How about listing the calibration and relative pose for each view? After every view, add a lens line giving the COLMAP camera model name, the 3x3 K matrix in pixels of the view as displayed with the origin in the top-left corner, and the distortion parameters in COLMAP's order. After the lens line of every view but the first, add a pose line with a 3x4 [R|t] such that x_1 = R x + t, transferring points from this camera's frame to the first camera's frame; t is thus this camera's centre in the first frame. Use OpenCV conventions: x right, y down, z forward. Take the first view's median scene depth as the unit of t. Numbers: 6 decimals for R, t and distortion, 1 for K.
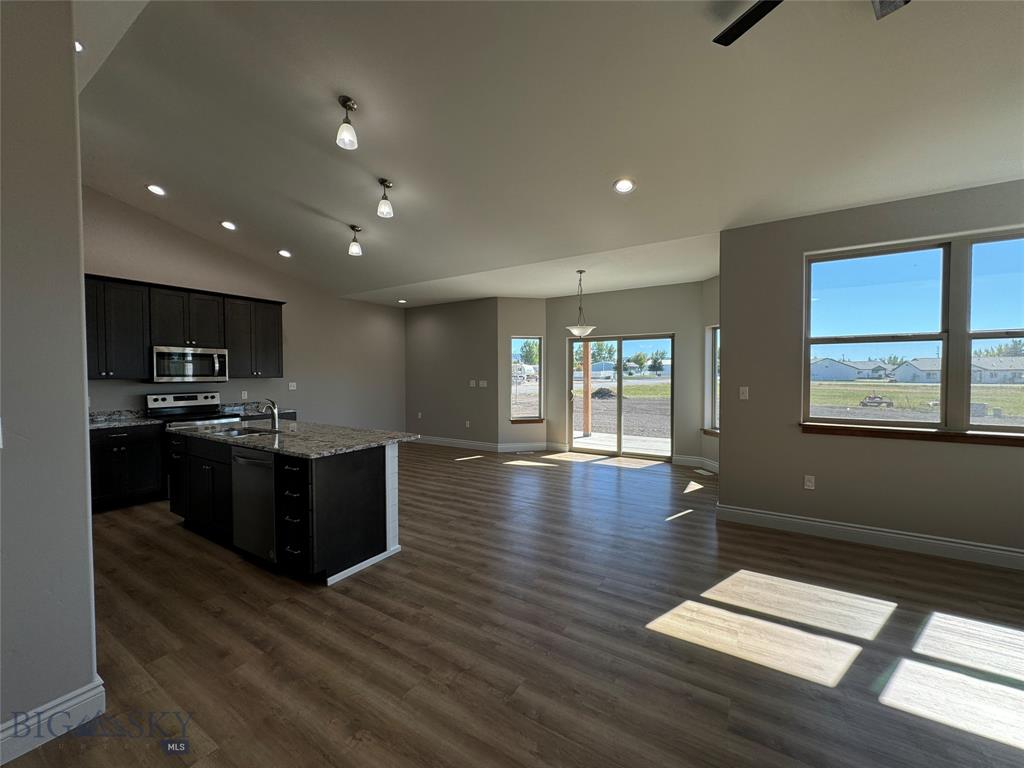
lens RADIAL K [[405.7, 0, 512.0], [0, 405.7, 384.0], [0, 0, 1]] dist [-0.002441, 0.000357]
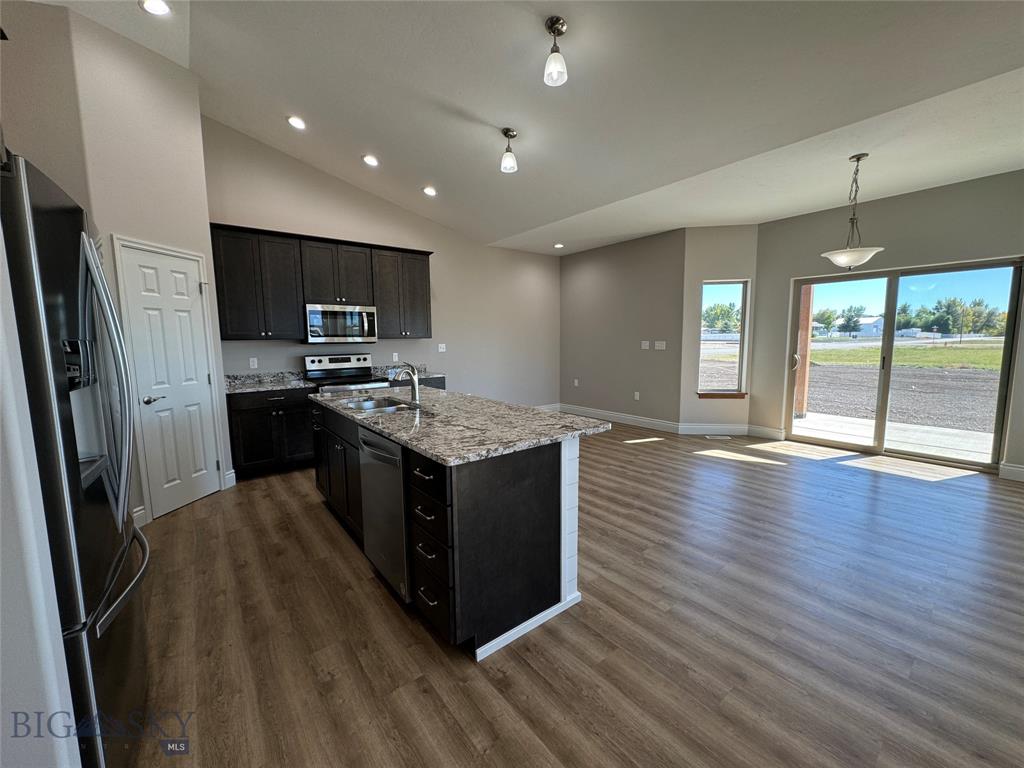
lens RADIAL K [[405.7, 0, 512.0], [0, 405.7, 384.0], [0, 0, 1]] dist [-0.002441, 0.000357]
pose [[0.941275, 0.030341, -0.336276, -0.116943], [-0.000390, 0.996051, 0.088780, 0.006915], [0.337642, -0.083435, 0.937570, 0.265037]]
